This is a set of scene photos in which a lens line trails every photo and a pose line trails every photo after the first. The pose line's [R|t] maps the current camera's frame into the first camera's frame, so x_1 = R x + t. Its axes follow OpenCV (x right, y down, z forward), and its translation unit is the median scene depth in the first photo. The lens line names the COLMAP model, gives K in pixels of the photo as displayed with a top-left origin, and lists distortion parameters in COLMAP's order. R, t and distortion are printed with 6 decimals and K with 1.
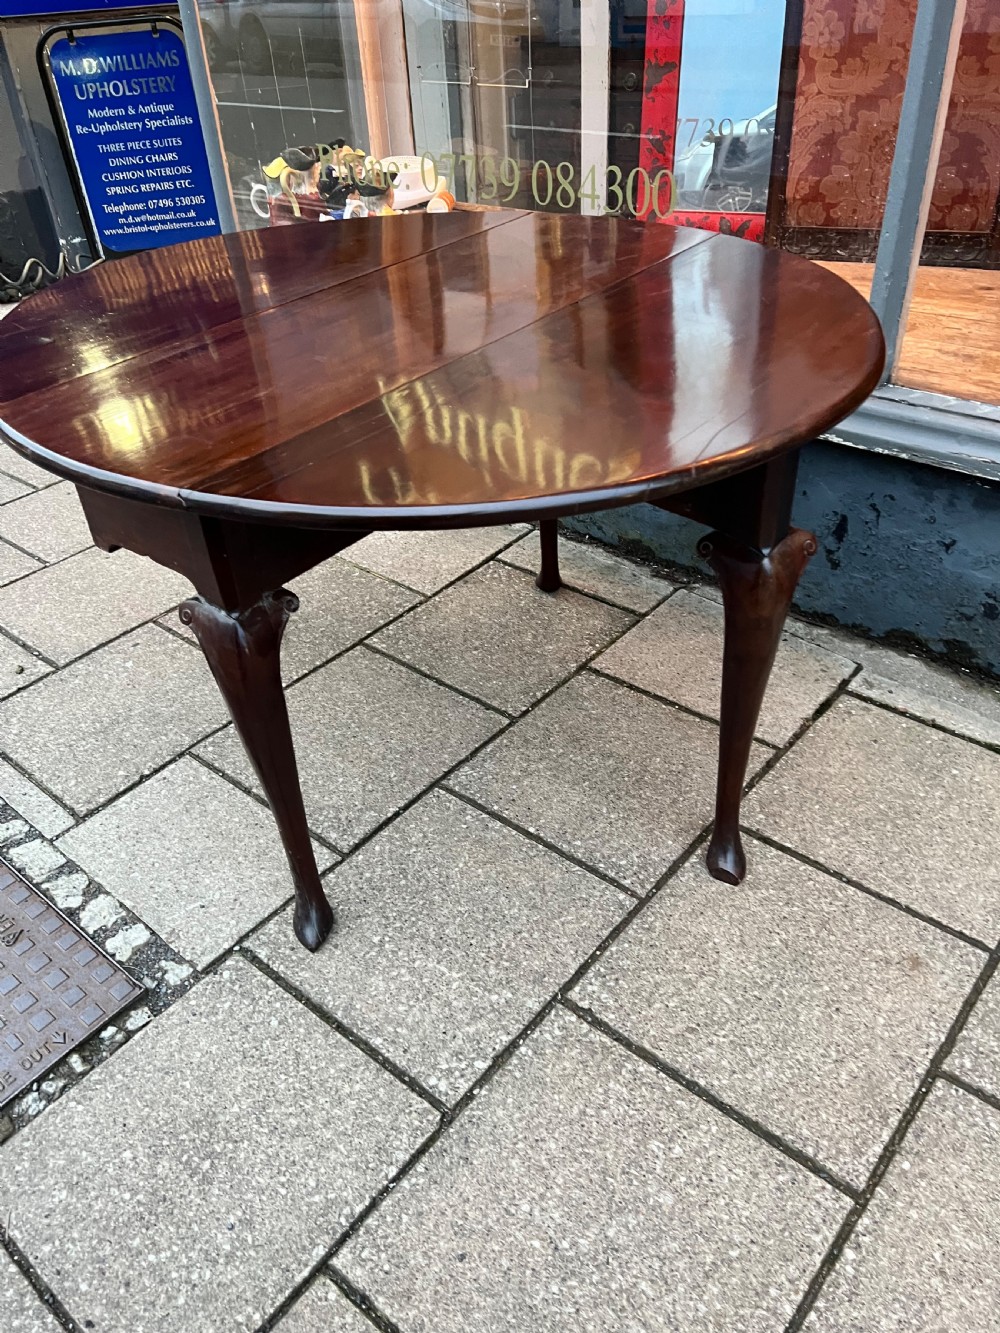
lens RADIAL K [[1004.0, 0, 491.2], [0, 1004.0, 674.2], [0, 0, 1]] dist [0.052523, -0.059076]
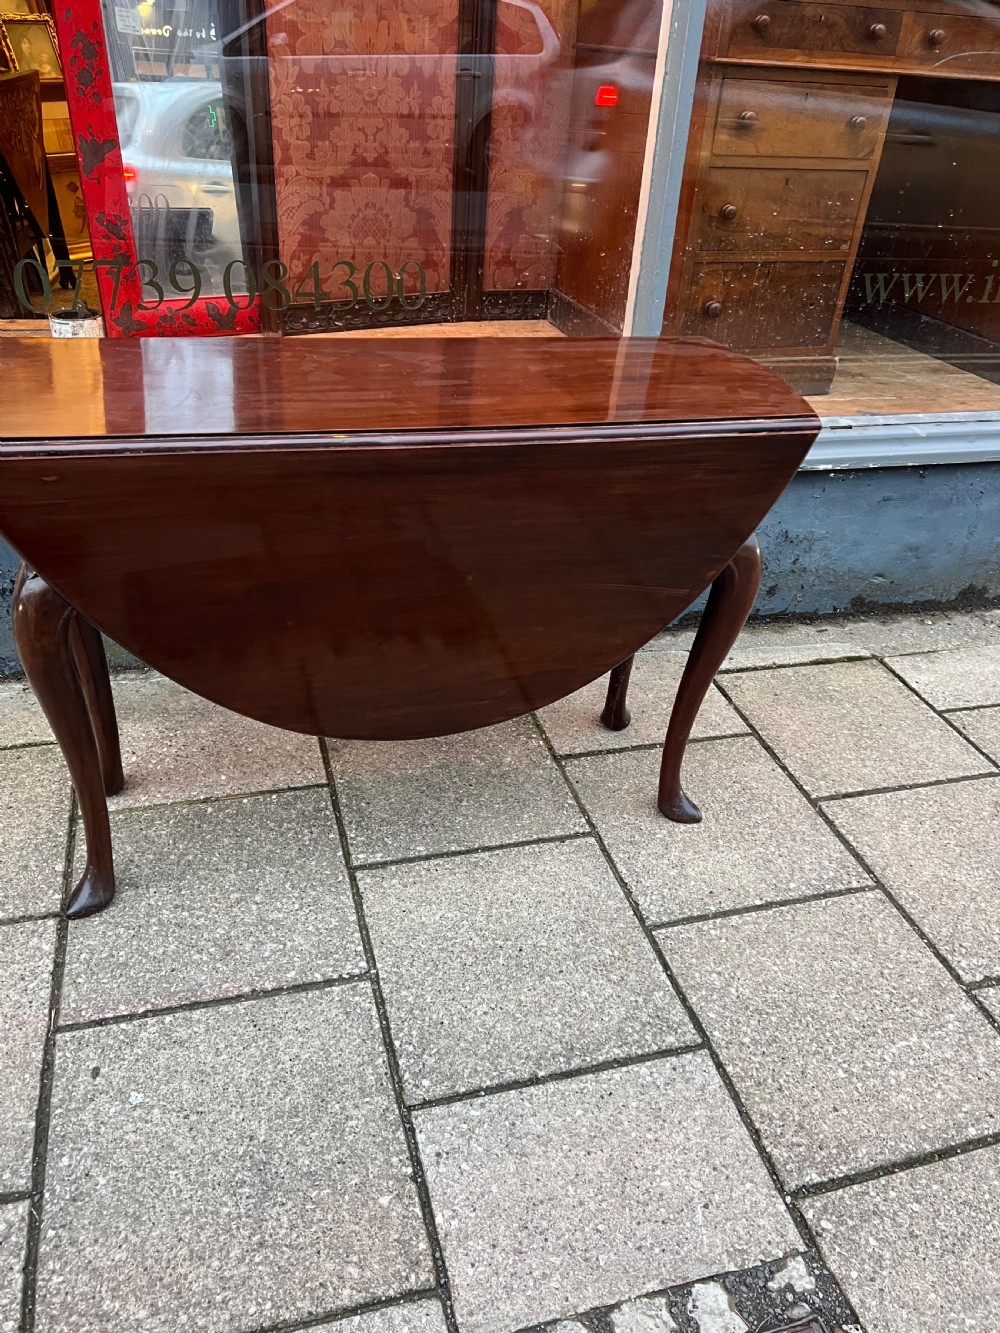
lens RADIAL K [[1004.0, 0, 489.8], [0, 1004.0, 660.6], [0, 0, 1]] dist [0.052523, -0.059076]
pose [[0.542410, -0.374293, 0.752128, -0.790415], [0.410617, 0.899161, 0.151340, -0.330855], [-0.732929, 0.226748, 0.641405, 0.507496]]
